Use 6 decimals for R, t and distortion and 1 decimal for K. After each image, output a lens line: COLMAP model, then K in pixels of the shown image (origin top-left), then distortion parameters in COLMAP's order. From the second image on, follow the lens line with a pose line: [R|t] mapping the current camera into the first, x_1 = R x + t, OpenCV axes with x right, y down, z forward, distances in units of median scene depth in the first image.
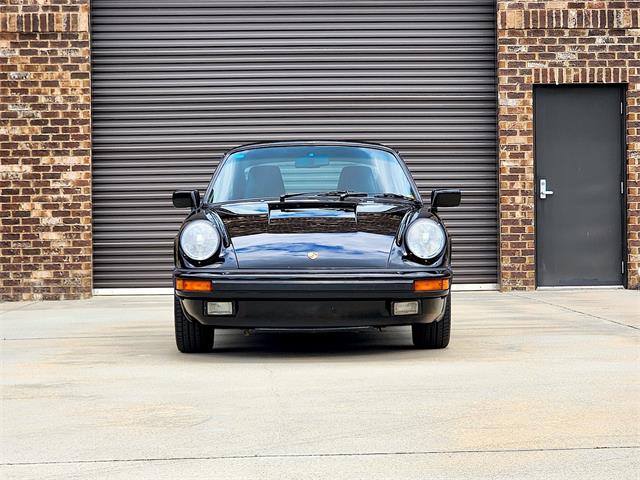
lens RADIAL K [[2694.6, 0, 320.0], [0, 2694.6, 240.0], [0, 0, 1]] dist [-1.833841, 77.166229]
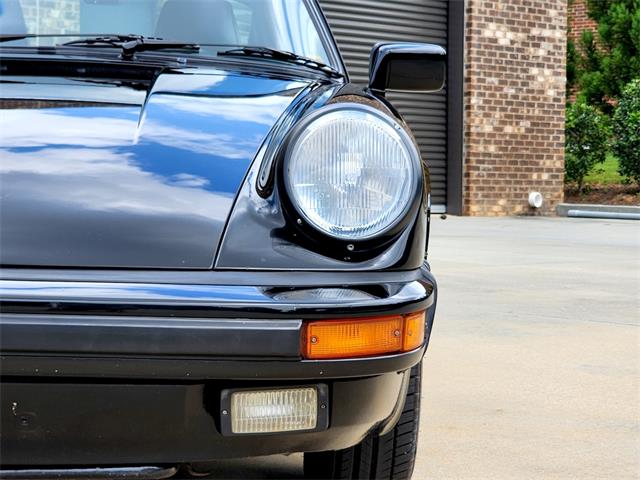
lens RADIAL K [[2842.0, 0, 320.0], [0, 2842.0, 240.0], [0, 0, 1]] dist [-1.966204, 77.319266]
pose [[0.998844, 0.038008, 0.029413, 0.024919], [-0.038736, 0.998947, 0.024585, -0.000539], [-0.028448, -0.025696, 0.999265, 0.637290]]
